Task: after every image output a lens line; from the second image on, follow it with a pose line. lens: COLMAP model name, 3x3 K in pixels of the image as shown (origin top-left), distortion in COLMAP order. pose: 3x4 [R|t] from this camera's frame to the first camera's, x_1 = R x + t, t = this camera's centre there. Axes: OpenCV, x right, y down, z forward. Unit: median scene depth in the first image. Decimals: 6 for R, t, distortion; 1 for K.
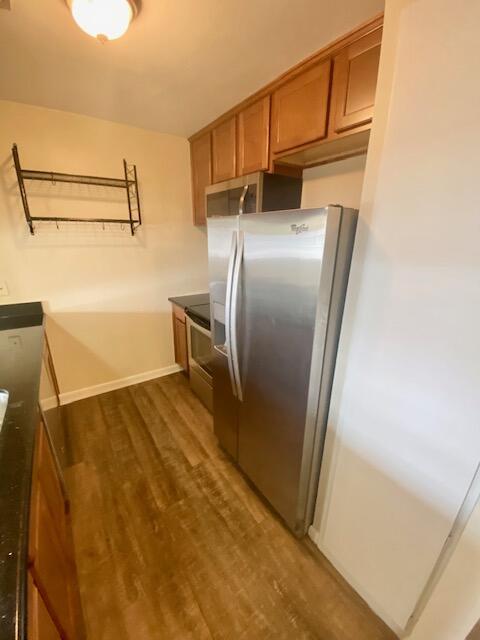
lens RADIAL K [[260.3, 0, 240.2], [0, 260.3, 319.3], [0, 0, 1]] dist [-0.002465, -0.007814]
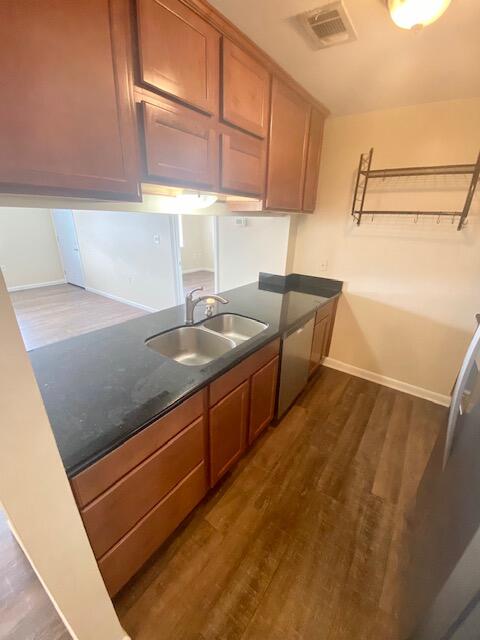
lens RADIAL K [[260.3, 0, 239.7], [0, 260.3, 319.3], [0, 0, 1]] dist [-0.002465, -0.007814]
pose [[0.329331, 0.333980, -0.883175, 0.241311], [-0.316594, 0.920267, 0.229951, -0.033772], [0.889556, 0.203878, 0.408809, 0.114472]]
